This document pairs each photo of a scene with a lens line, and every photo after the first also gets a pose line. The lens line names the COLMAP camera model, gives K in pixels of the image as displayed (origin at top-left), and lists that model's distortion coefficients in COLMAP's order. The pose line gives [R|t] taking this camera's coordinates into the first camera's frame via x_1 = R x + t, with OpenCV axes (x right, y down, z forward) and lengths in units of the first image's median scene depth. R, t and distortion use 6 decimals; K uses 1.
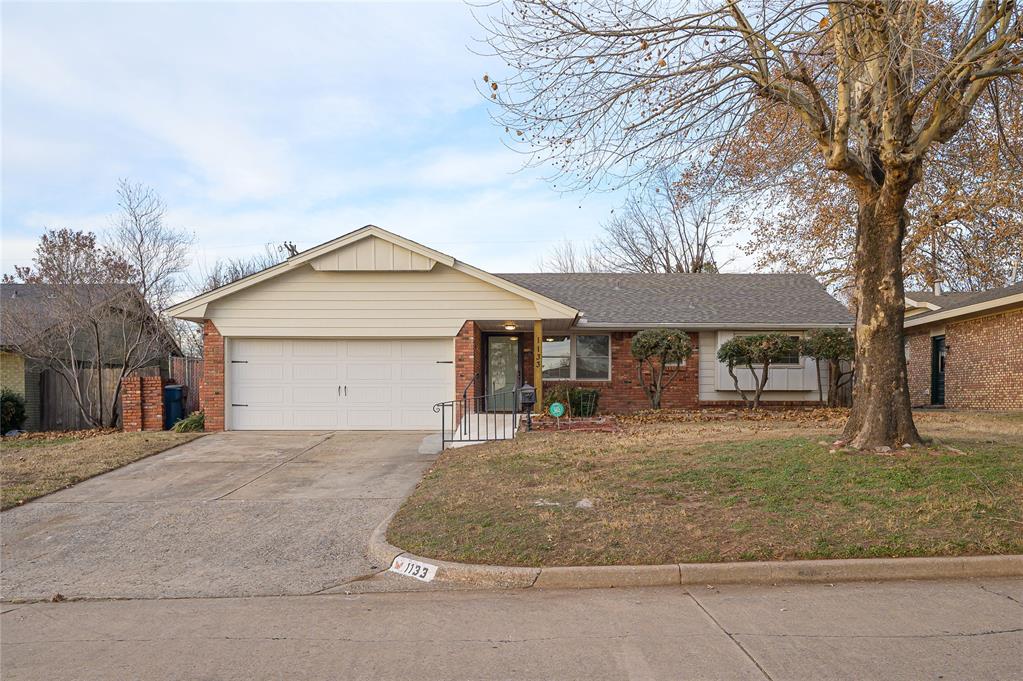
lens RADIAL K [[647.8, 0, 511.1], [0, 647.8, 340.4], [0, 0, 1]] dist [0.000476, 0.000024]
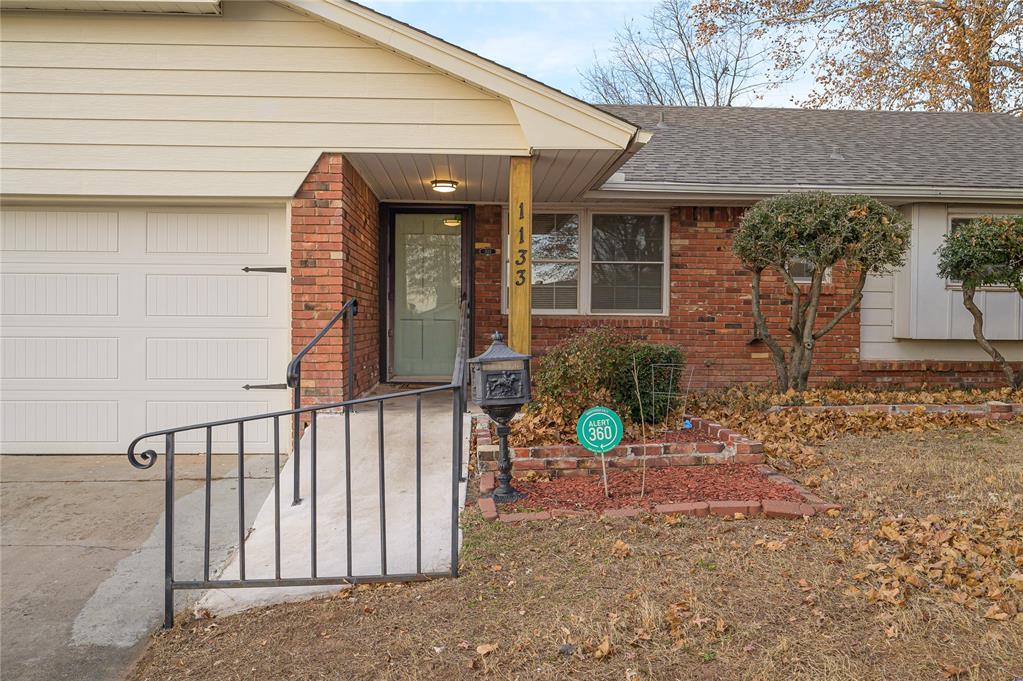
lens RADIAL K [[890.6, 0, 512.3], [0, 890.6, 338.4], [0, 0, 1]] dist [-0.056769, -0.000753]
pose [[0.997203, 0.003363, 0.074670, -0.000101], [-0.011157, 0.994493, 0.104212, 0.017308], [-0.073909, -0.104754, 0.991748, 0.455861]]
